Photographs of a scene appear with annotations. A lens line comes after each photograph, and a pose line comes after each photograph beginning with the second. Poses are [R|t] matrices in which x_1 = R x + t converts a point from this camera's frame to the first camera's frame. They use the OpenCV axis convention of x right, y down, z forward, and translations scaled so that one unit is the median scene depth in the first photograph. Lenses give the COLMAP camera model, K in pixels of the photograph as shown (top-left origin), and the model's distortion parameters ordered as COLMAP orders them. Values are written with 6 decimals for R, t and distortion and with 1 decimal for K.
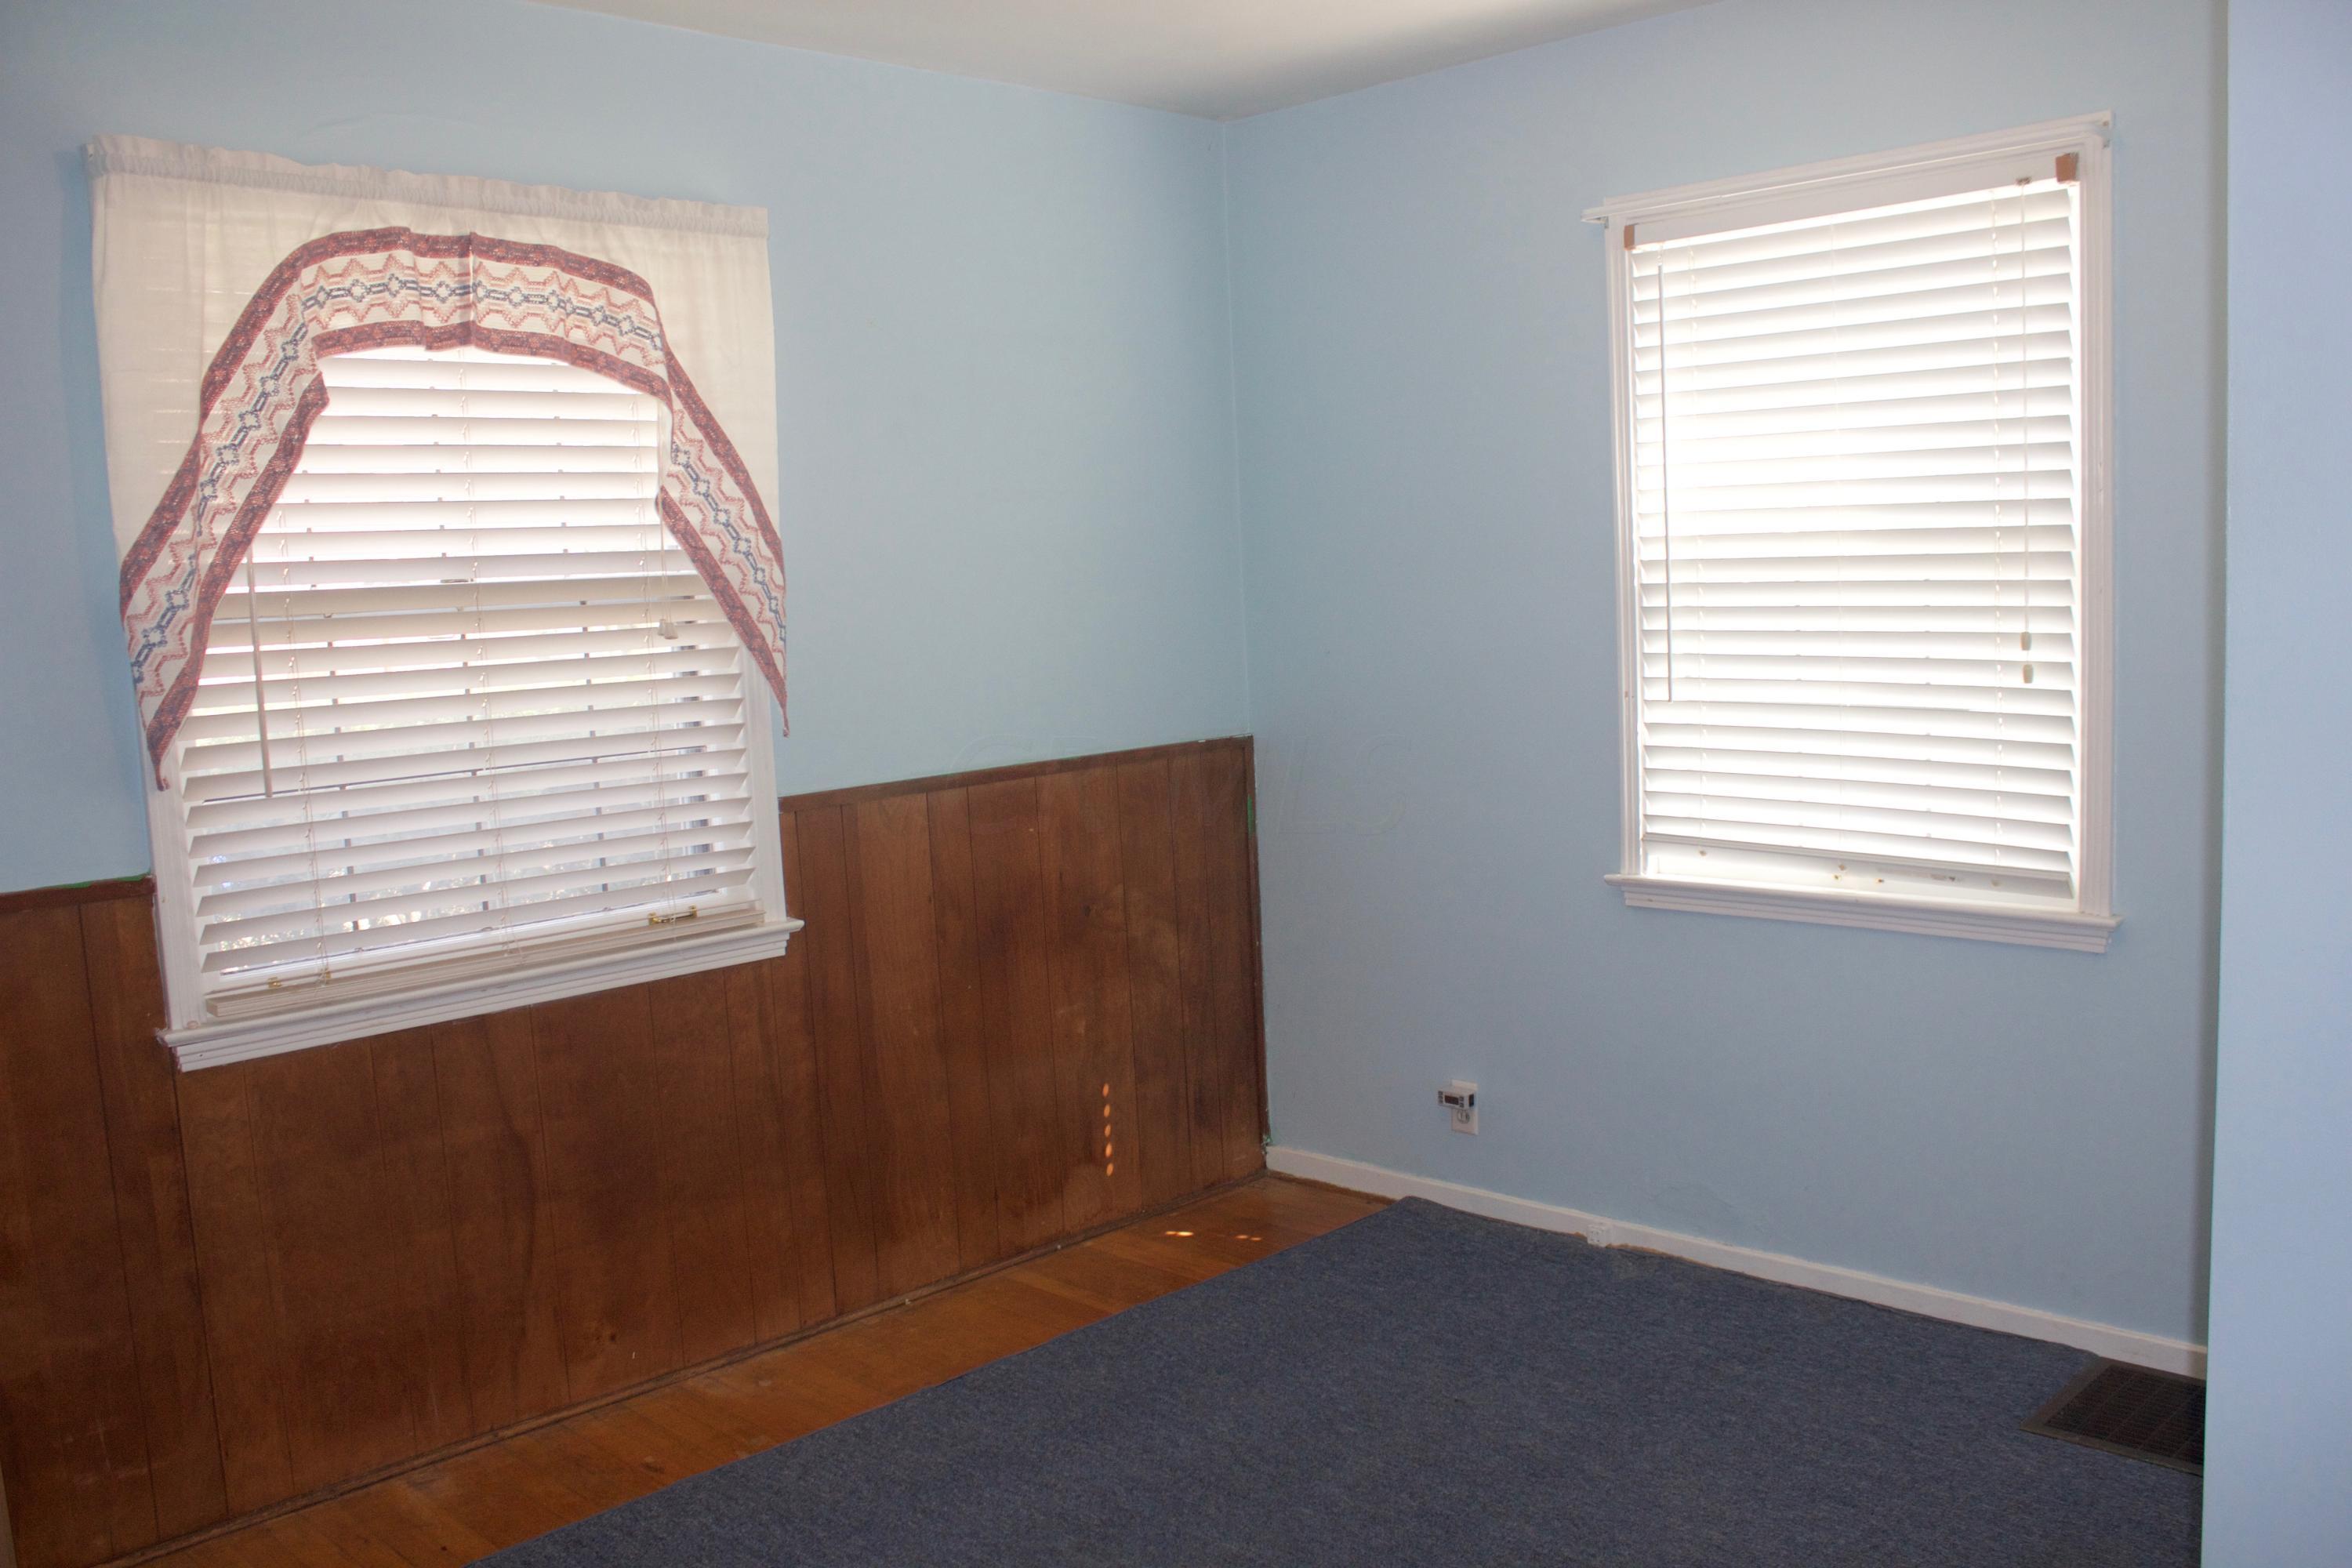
lens RADIAL K [[1974.0, 0, 1179.6], [0, 1974.0, 821.6], [0, 0, 1]] dist [-0.190236, 0.178399]
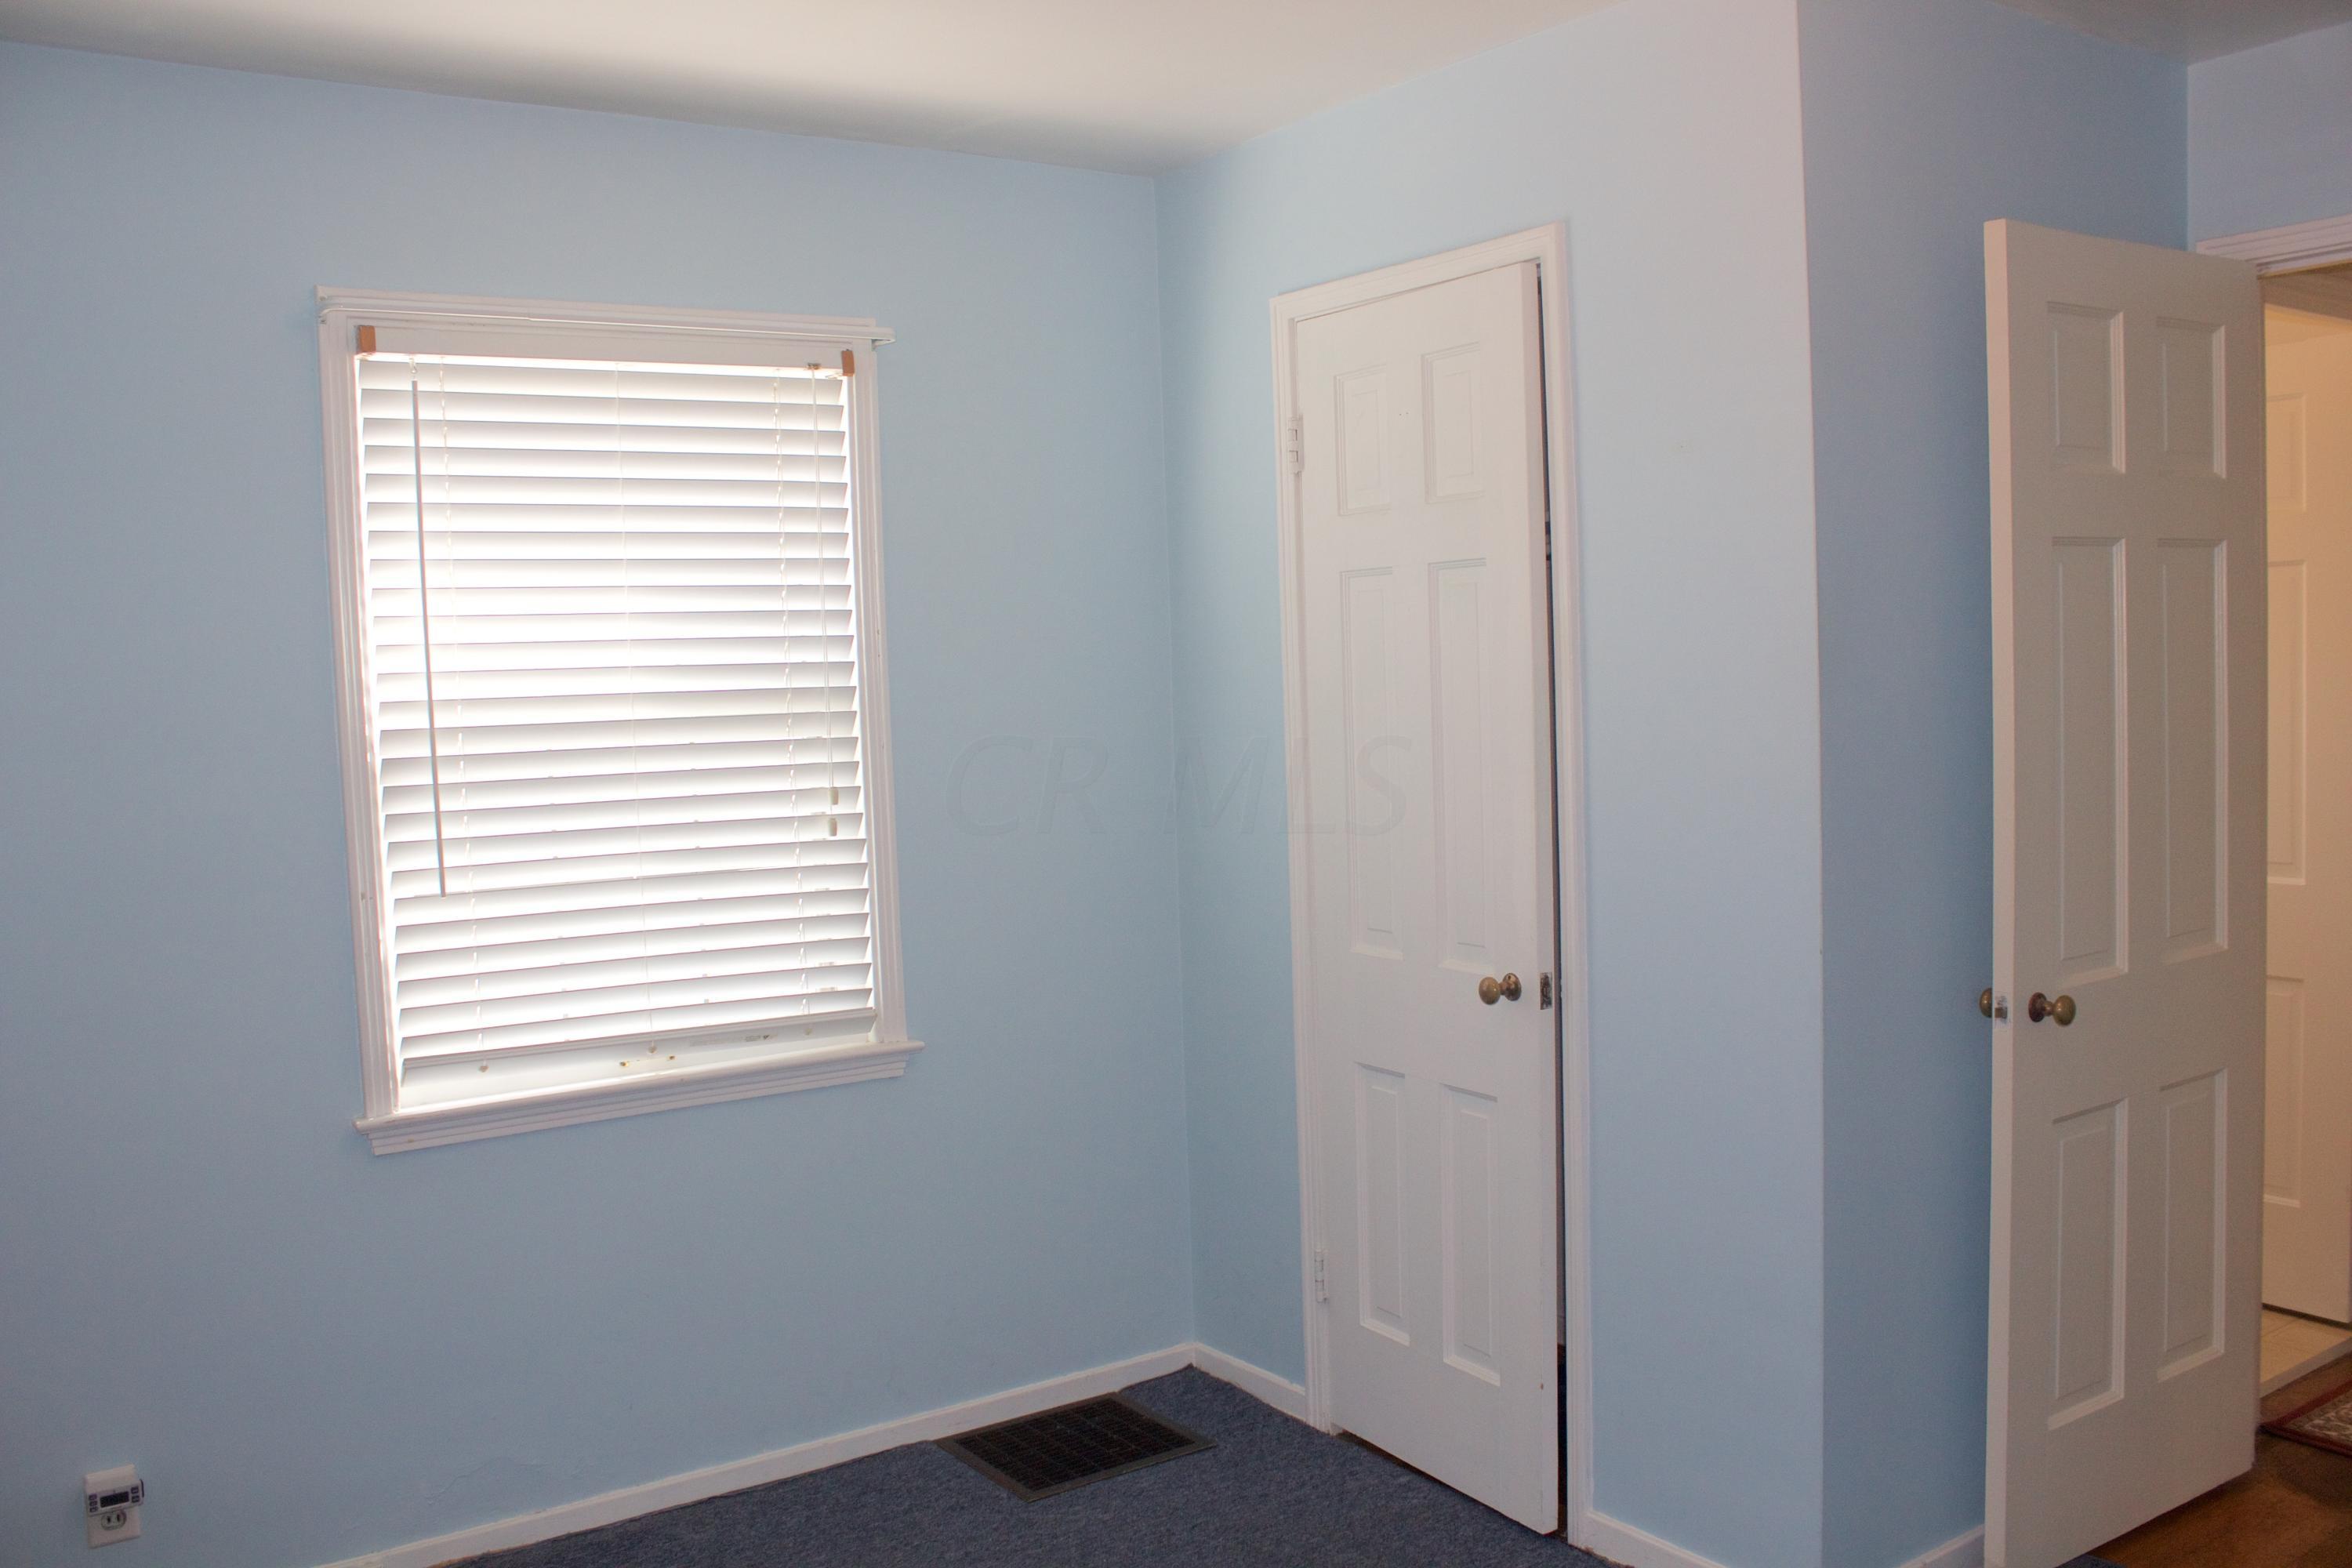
lens RADIAL K [[1974.0, 0, 1179.6], [0, 1974.0, 821.6], [0, 0, 1]] dist [-0.190236, 0.178399]
pose [[0.170872, -0.036576, 0.984614, -0.558204], [0.151705, 0.988371, 0.010388, -0.058916], [-0.973544, 0.147596, 0.174434, 0.590867]]
